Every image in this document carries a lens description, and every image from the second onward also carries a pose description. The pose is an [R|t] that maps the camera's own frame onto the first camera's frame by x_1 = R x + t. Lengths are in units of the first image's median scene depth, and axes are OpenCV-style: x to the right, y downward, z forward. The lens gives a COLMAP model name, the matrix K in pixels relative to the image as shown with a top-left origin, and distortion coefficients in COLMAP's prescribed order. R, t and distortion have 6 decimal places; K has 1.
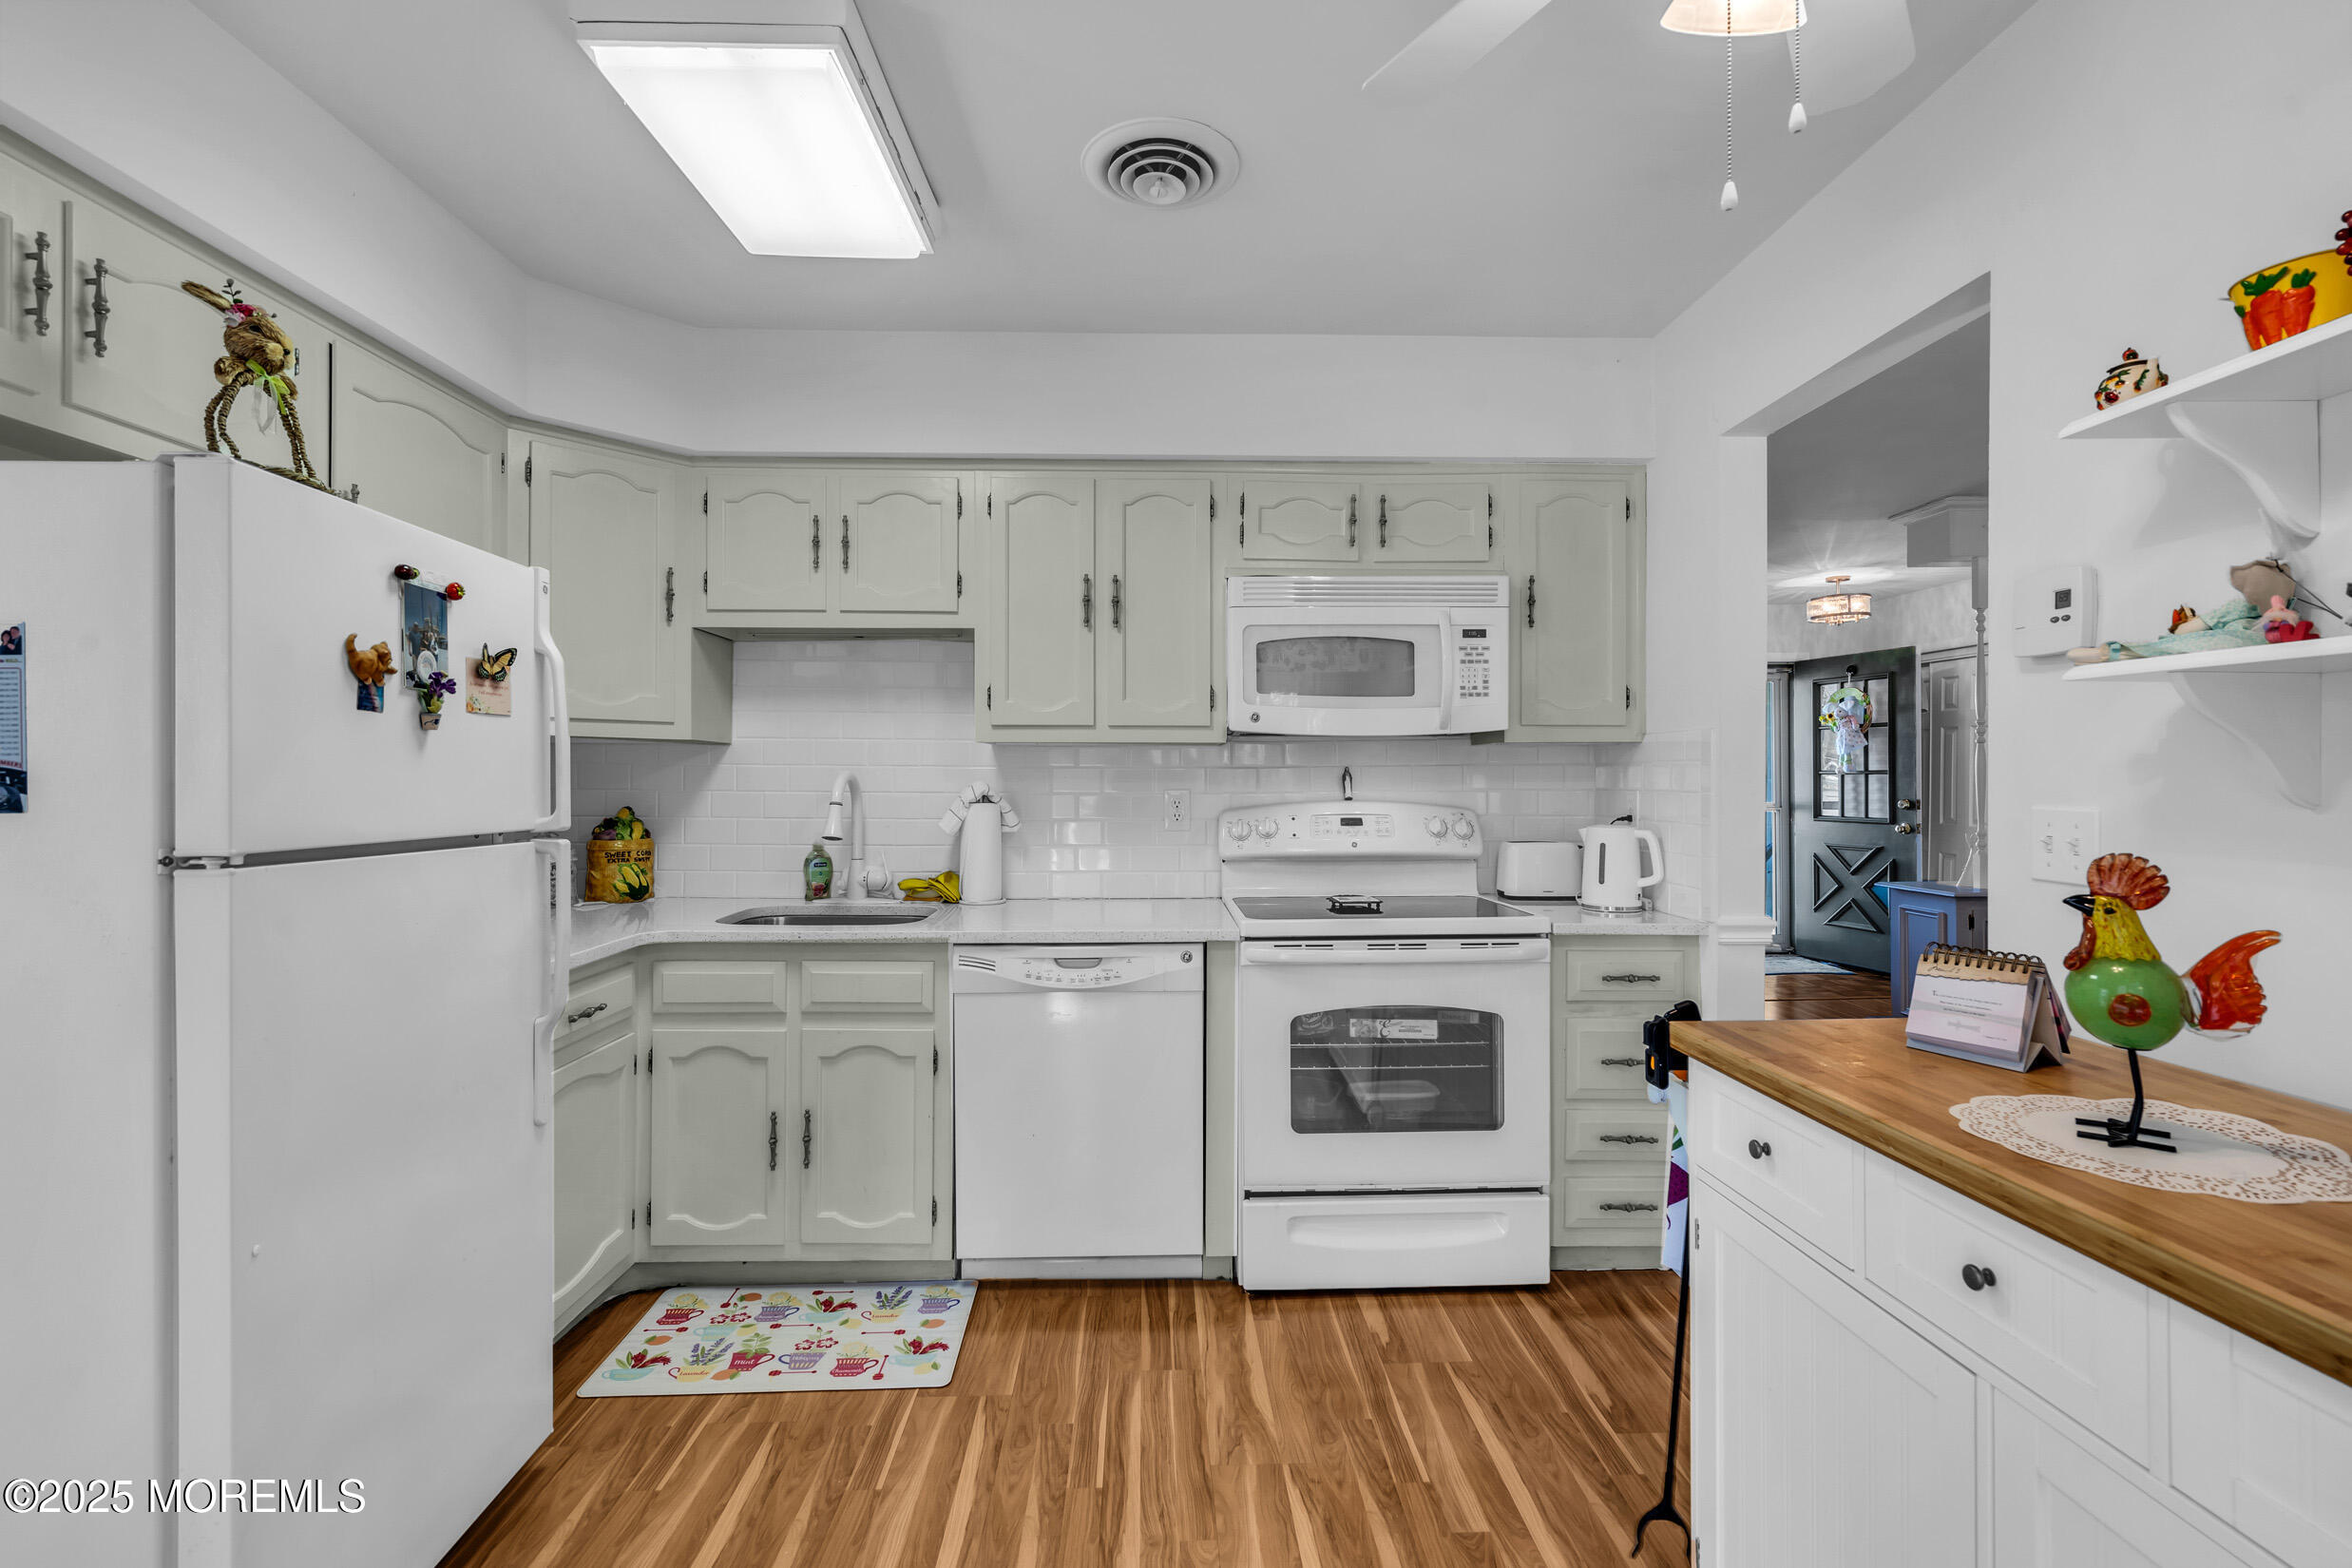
lens RADIAL K [[1070.5, 0, 1175.1], [0, 1070.5, 775.1], [0, 0, 1]] dist [-0.001107, 0.001068]
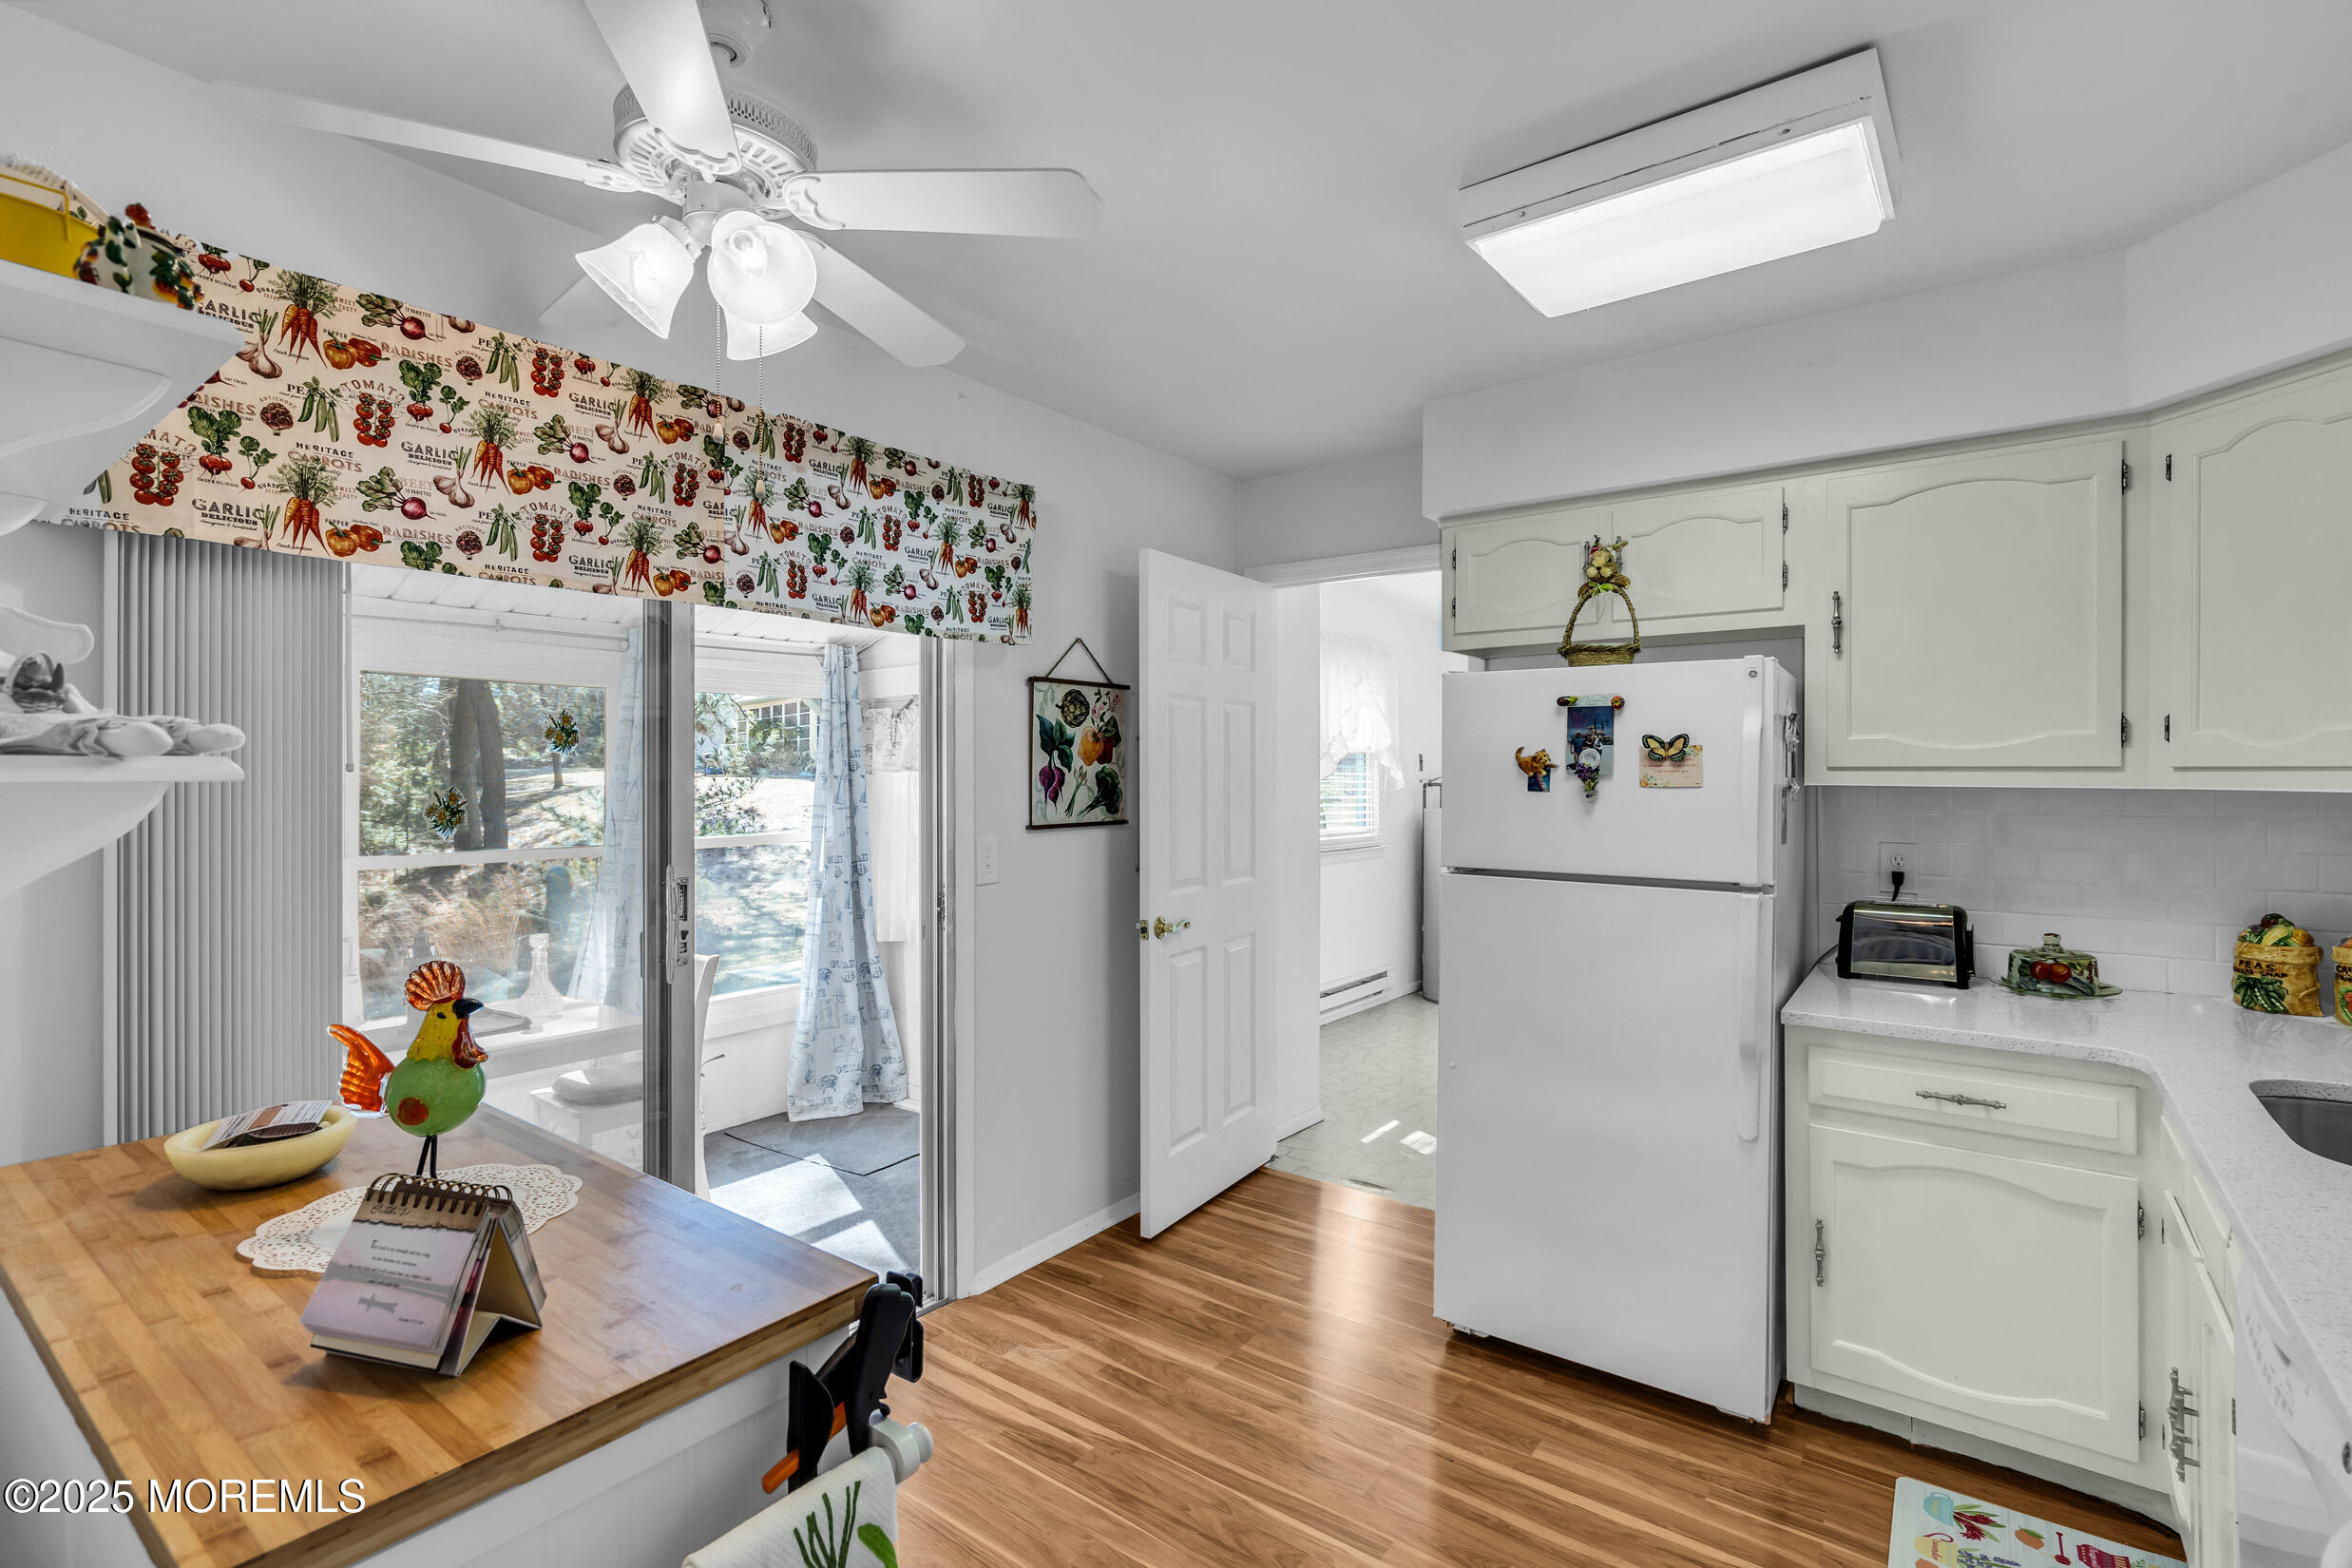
lens RADIAL K [[1070.5, 0, 1175.1], [0, 1070.5, 775.1], [0, 0, 1]] dist [-0.001107, 0.001068]
pose [[-0.624503, 0.005952, -0.781000, 0.794897], [0.004536, 0.999982, 0.003995, -0.084687], [0.781009, -0.001048, -0.624519, 1.430799]]
